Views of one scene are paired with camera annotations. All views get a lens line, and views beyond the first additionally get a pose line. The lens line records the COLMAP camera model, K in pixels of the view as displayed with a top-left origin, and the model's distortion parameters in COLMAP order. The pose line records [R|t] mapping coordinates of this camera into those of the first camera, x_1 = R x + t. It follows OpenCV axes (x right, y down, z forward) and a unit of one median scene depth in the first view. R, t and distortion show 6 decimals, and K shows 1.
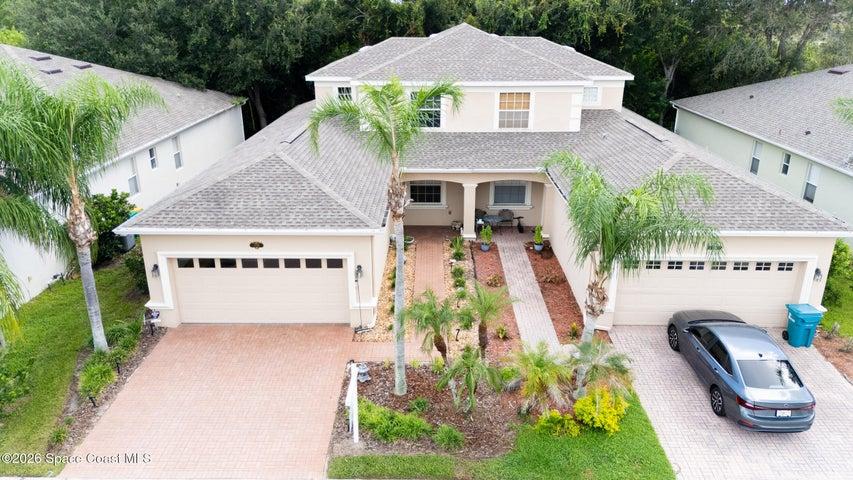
lens RADIAL K [[644.8, 0, 431.3], [0, 644.8, 242.6], [0, 0, 1]] dist [0.068846, -0.066463]
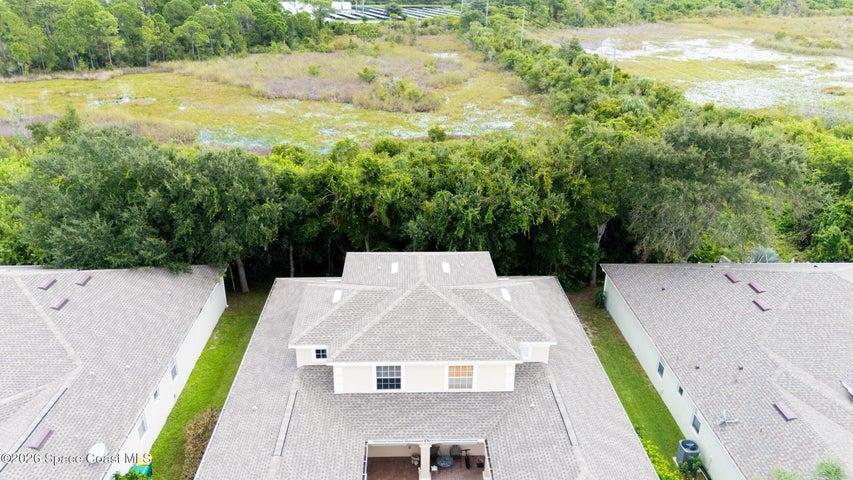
lens RADIAL K [[644.8, 0, 431.2], [0, 644.8, 244.3], [0, 0, 1]] dist [0.068846, -0.066463]
pose [[0.998462, -0.013607, 0.053741, 0.012659], [0.010206, 0.997958, 0.063050, -0.725741], [-0.054489, -0.062405, 0.996562, -0.283503]]
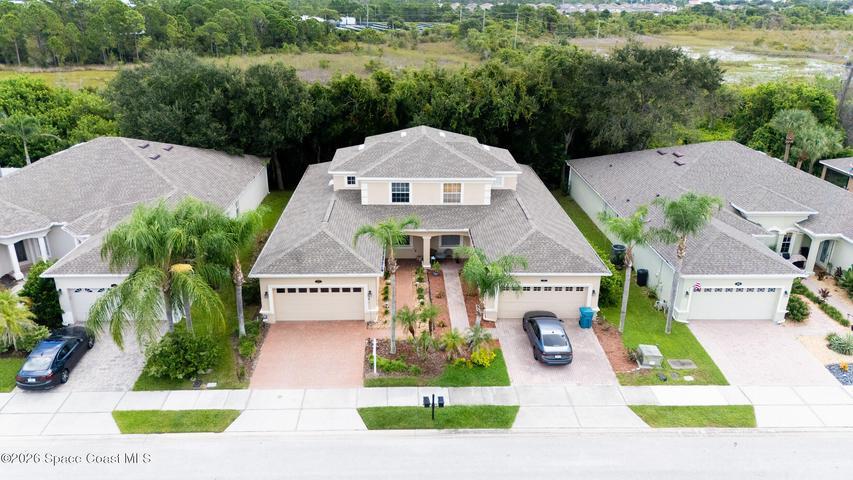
lens RADIAL K [[644.8, 0, 429.6], [0, 644.8, 246.0], [0, 0, 1]] dist [0.068846, -0.066463]
pose [[0.998608, -0.008810, 0.052005, -0.029347], [0.007422, 0.999613, 0.026828, -0.149660], [-0.052221, -0.026405, 0.998286, -0.953033]]
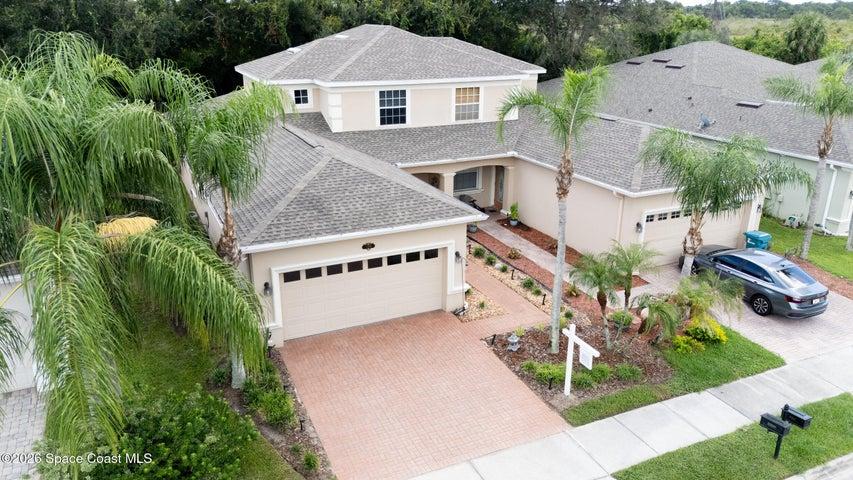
lens RADIAL K [[644.8, 0, 423.6], [0, 644.8, 246.0], [0, 0, 1]] dist [0.068846, -0.066463]
pose [[0.900170, -0.143950, 0.411063, -0.577534], [0.142944, 0.989168, 0.033369, -0.017114], [-0.411414, 0.028721, 0.910996, 0.048620]]
